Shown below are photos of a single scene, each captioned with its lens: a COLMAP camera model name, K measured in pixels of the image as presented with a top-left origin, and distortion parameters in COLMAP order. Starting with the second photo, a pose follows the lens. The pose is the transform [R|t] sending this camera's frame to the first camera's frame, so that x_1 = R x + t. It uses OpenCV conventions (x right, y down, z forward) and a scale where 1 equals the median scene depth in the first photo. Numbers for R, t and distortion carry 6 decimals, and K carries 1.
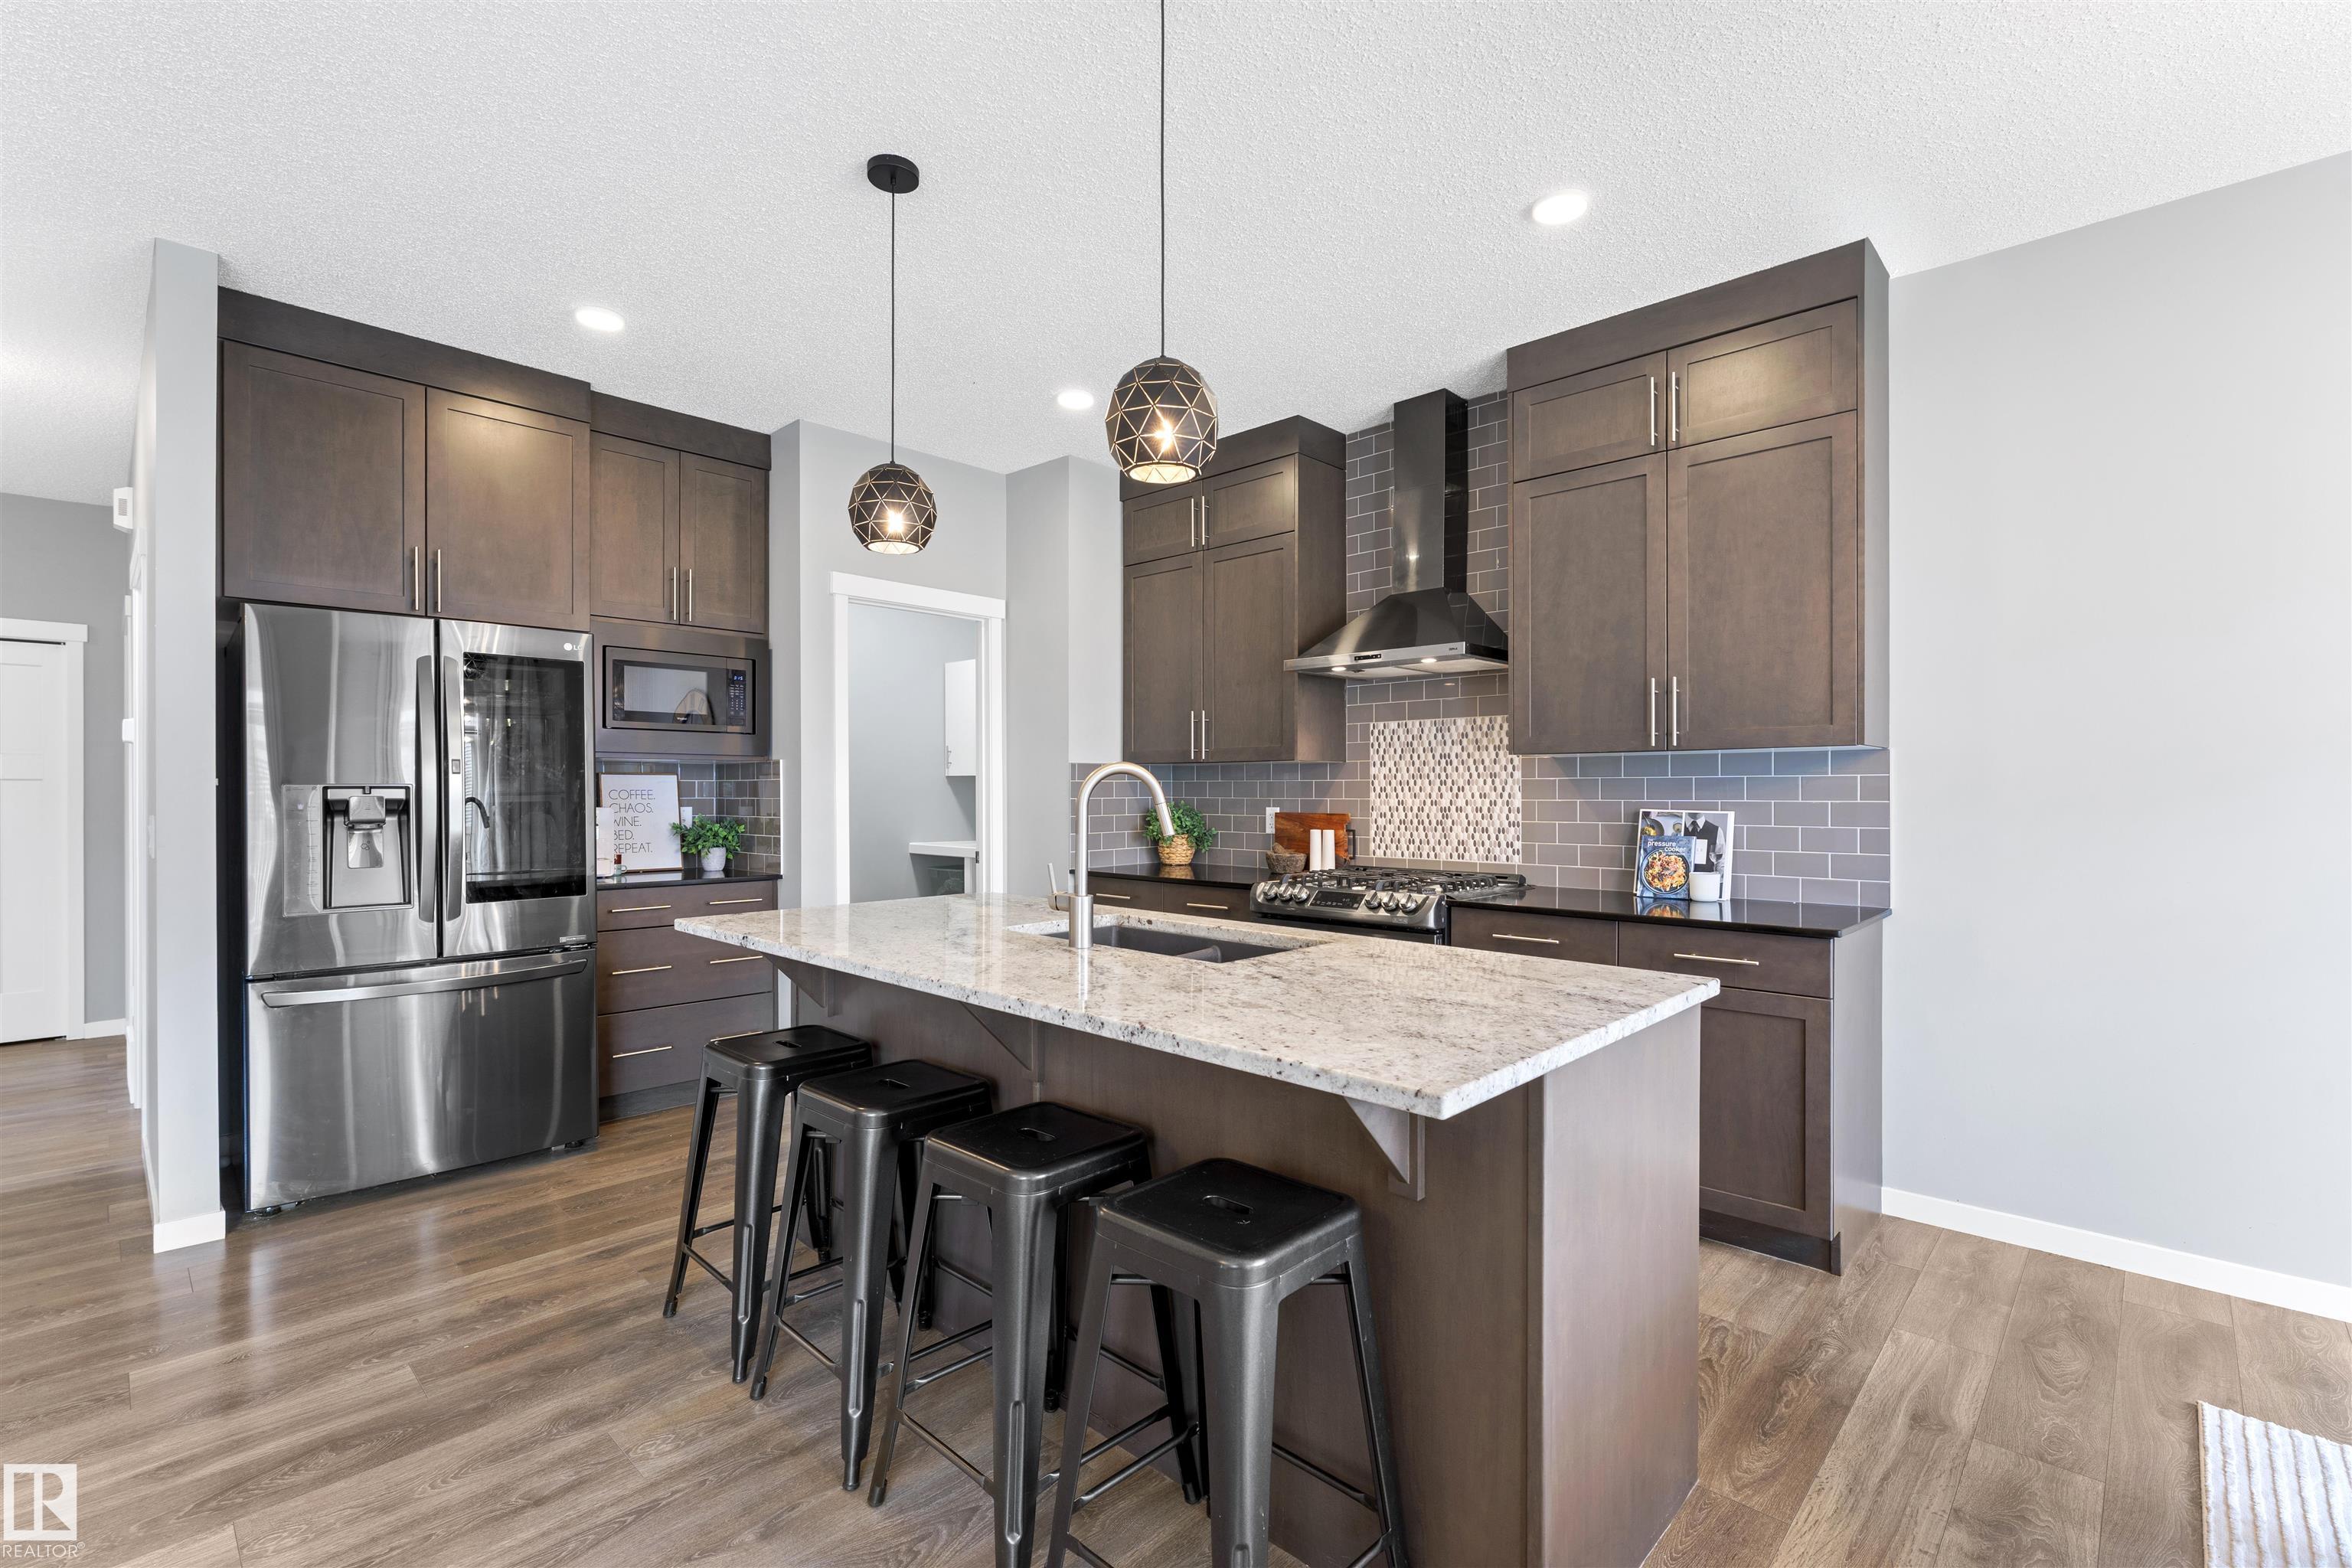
lens RADIAL K [[1044.5, 0, 1181.4], [0, 1044.5, 794.4], [0, 0, 1]] dist [0.002016, -0.000075]
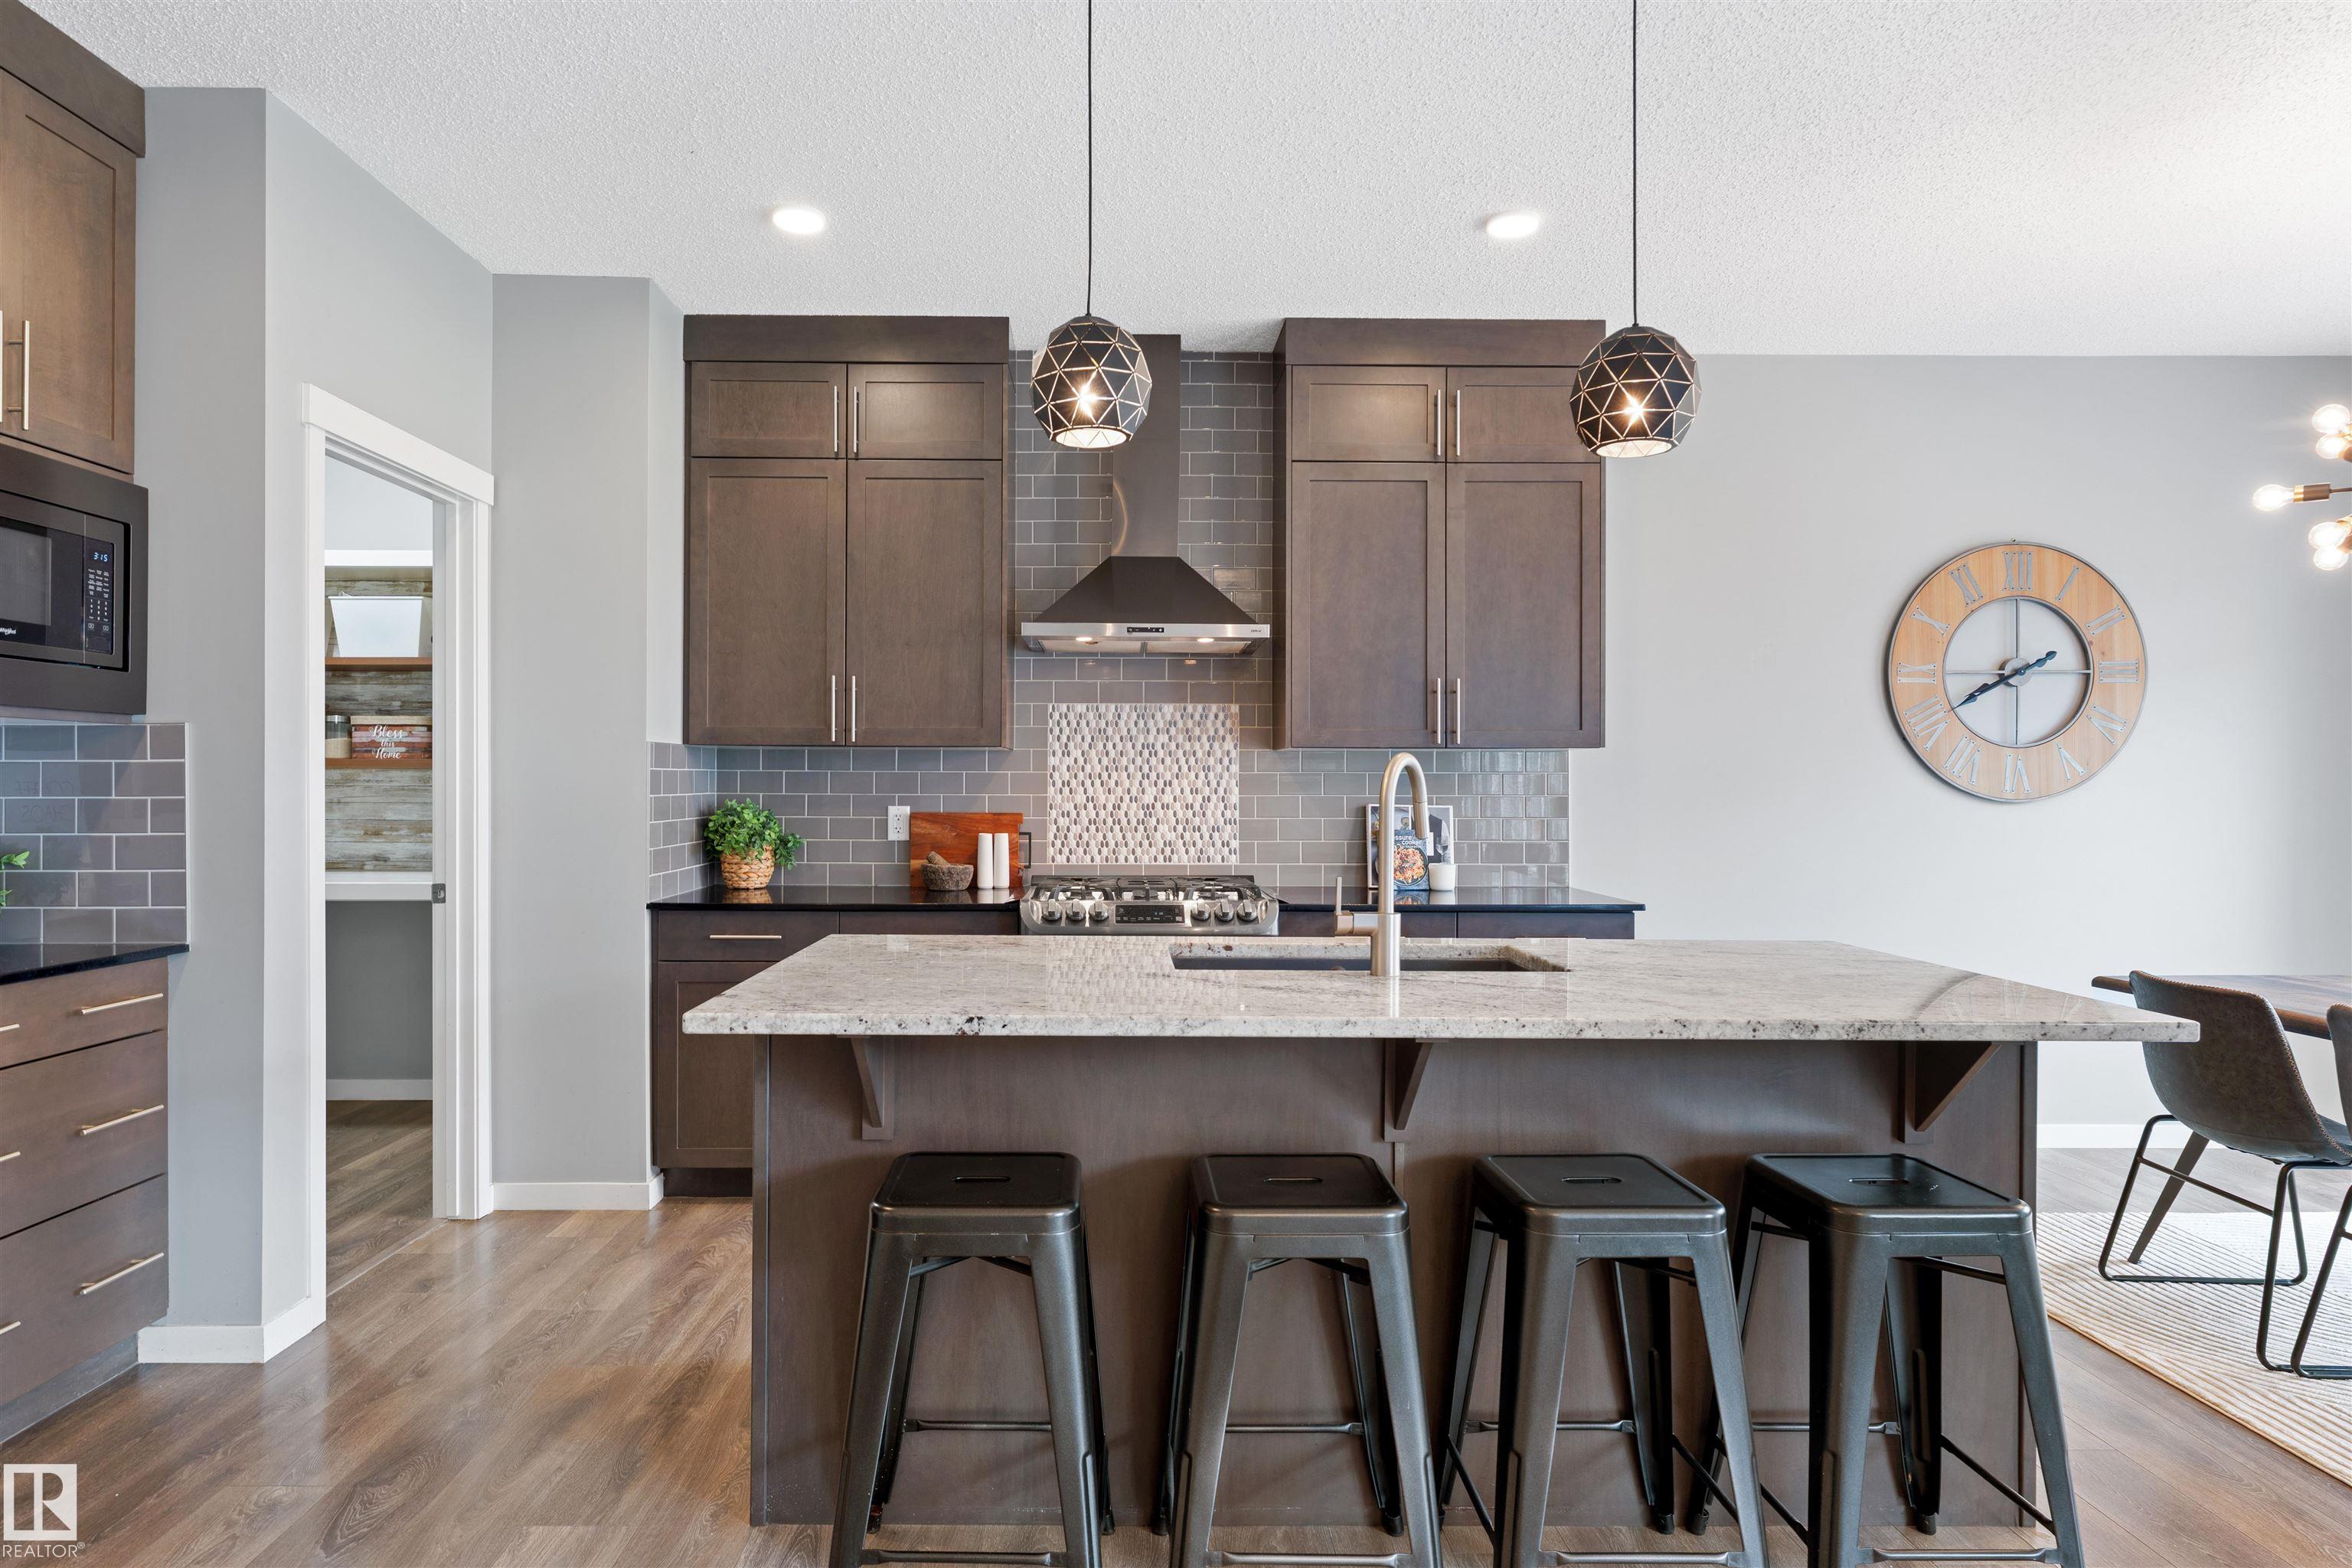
lens RADIAL K [[1302.0, 0, 1133.6], [0, 1302.0, 780.8], [0, 0, 1]] dist [-0.004470, -0.004646]
pose [[0.715221, 0.005290, 0.698878, -0.530796], [-0.000596, 0.999976, -0.006960, 0.000253], [-0.698898, 0.004562, 0.715207, 0.224678]]
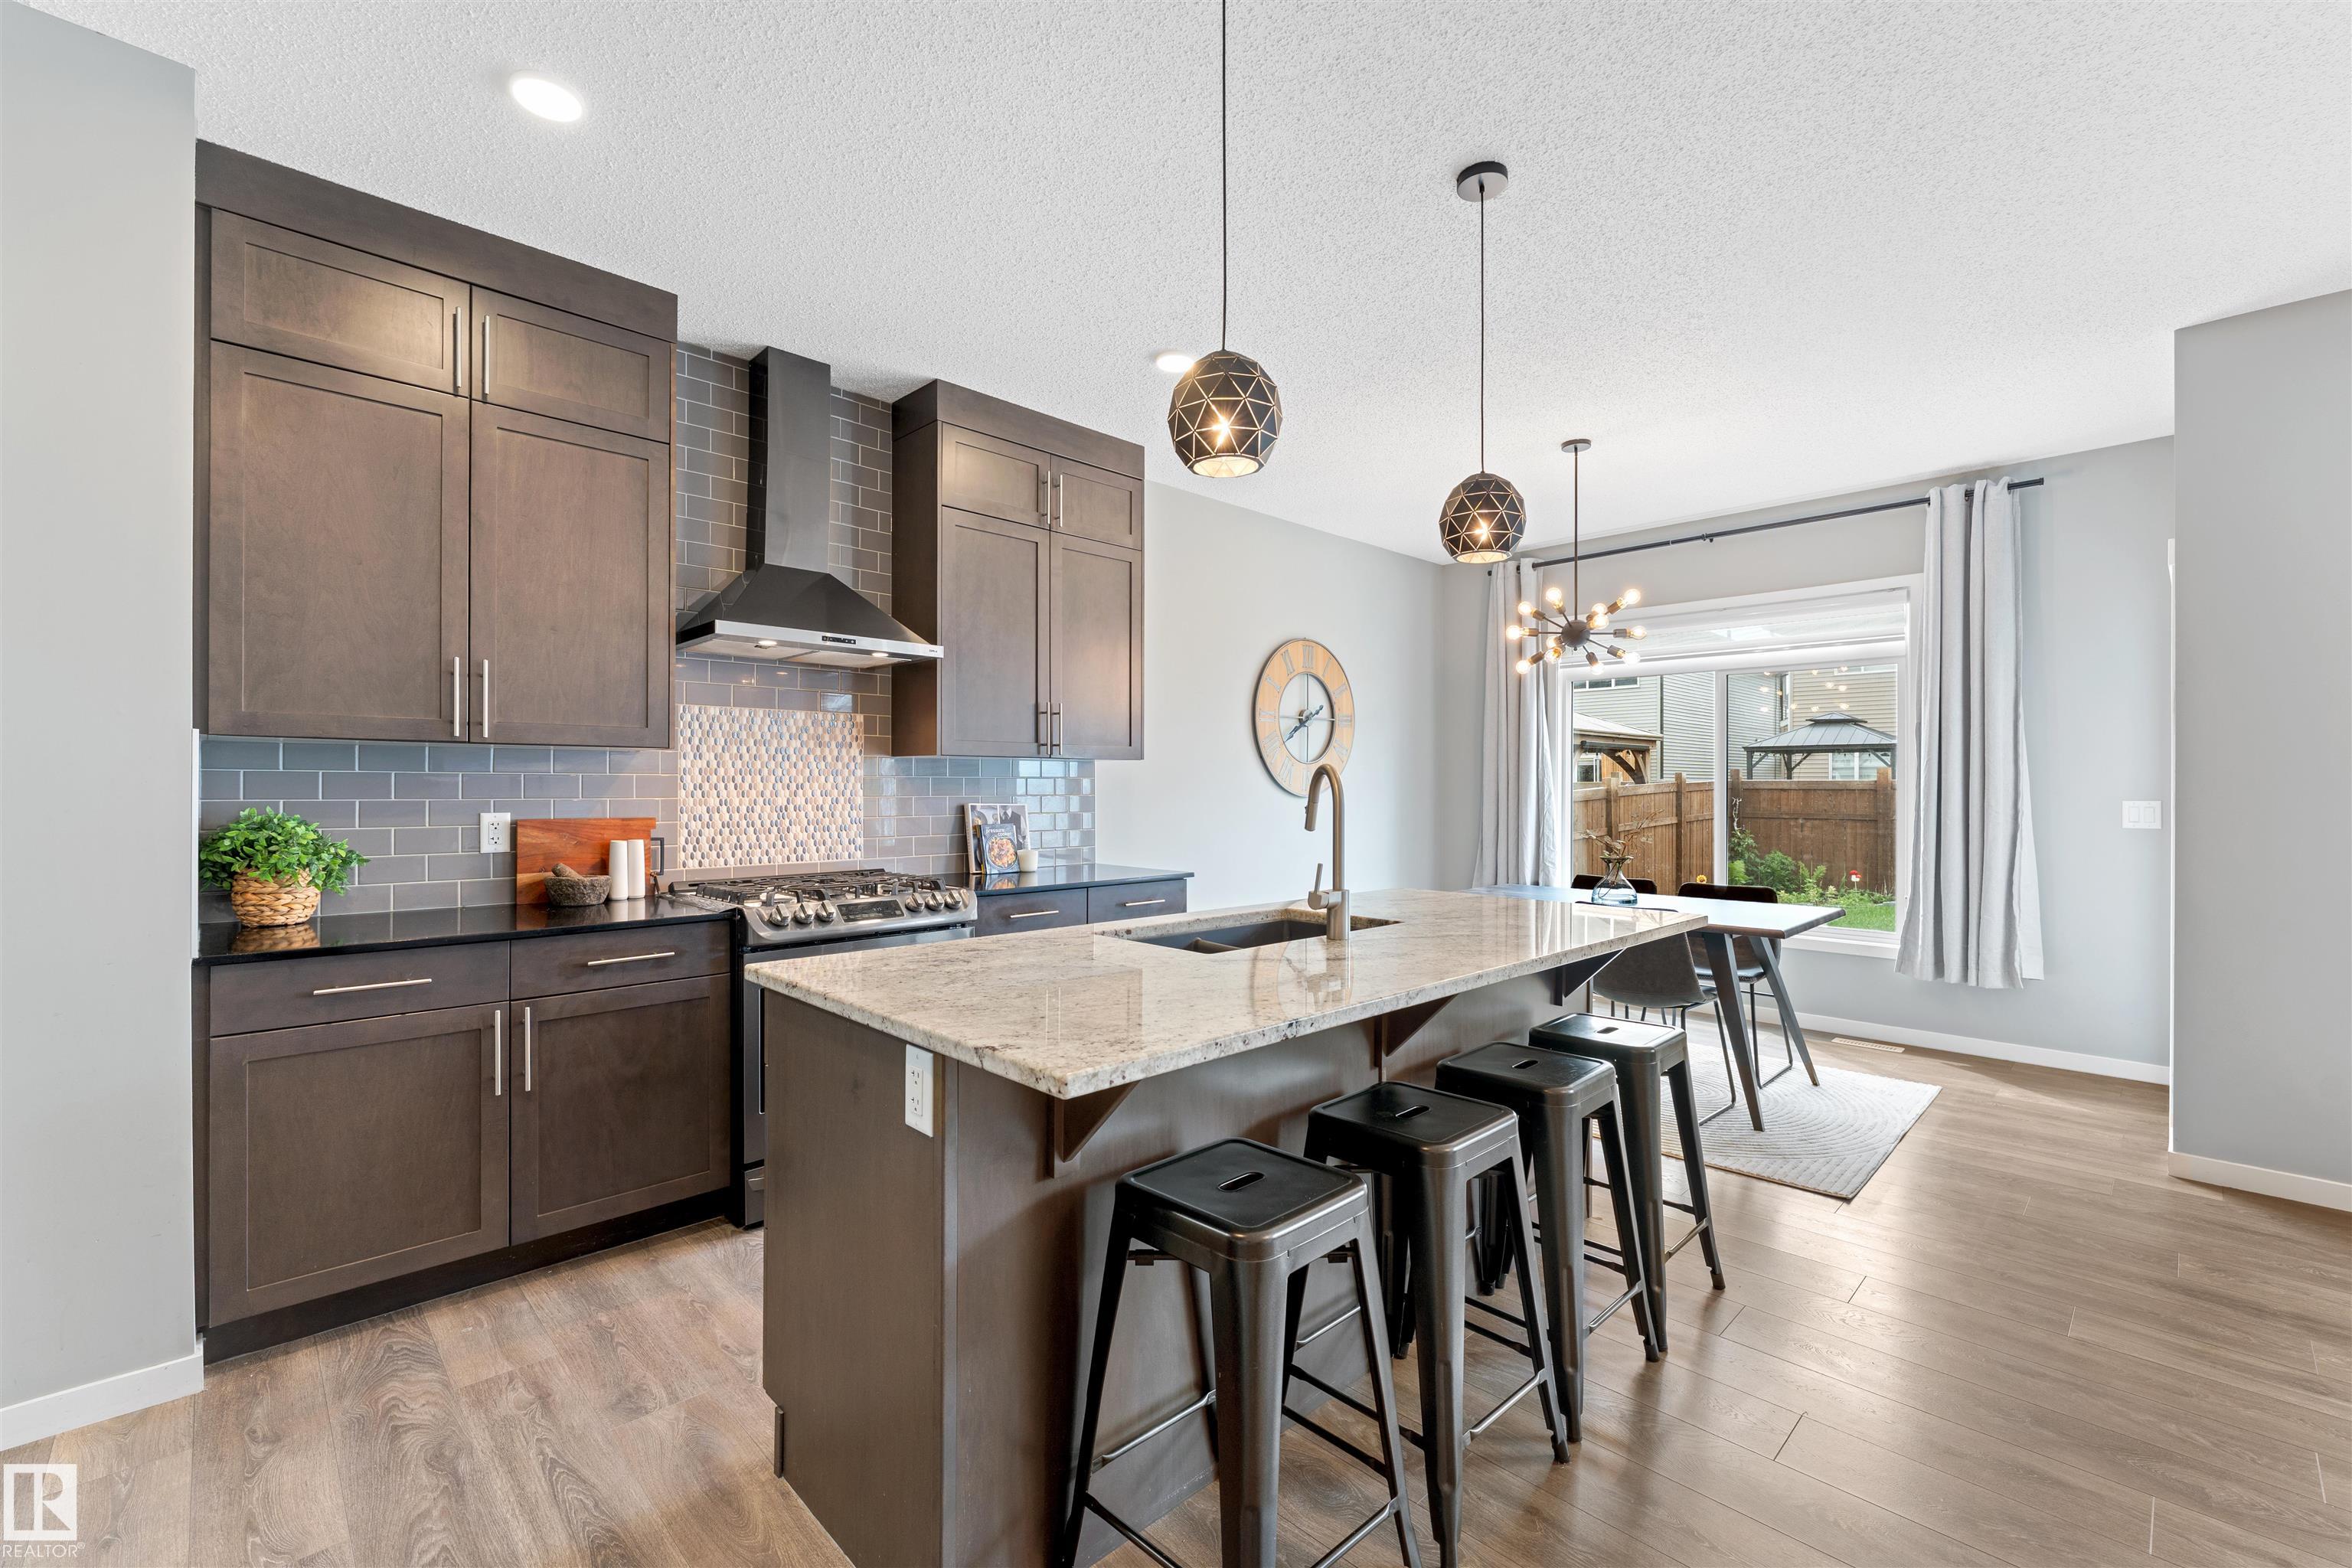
lens RADIAL K [[978.7, 0, 1181.7], [0, 978.7, 785.8], [0, 0, 1]] dist [-0.000508, -0.000317]
pose [[0.033813, 0.001520, 0.999427, -0.605015], [0.001810, 0.999997, -0.001582, -0.003852], [-0.999427, 0.001863, 0.033810, 0.624949]]
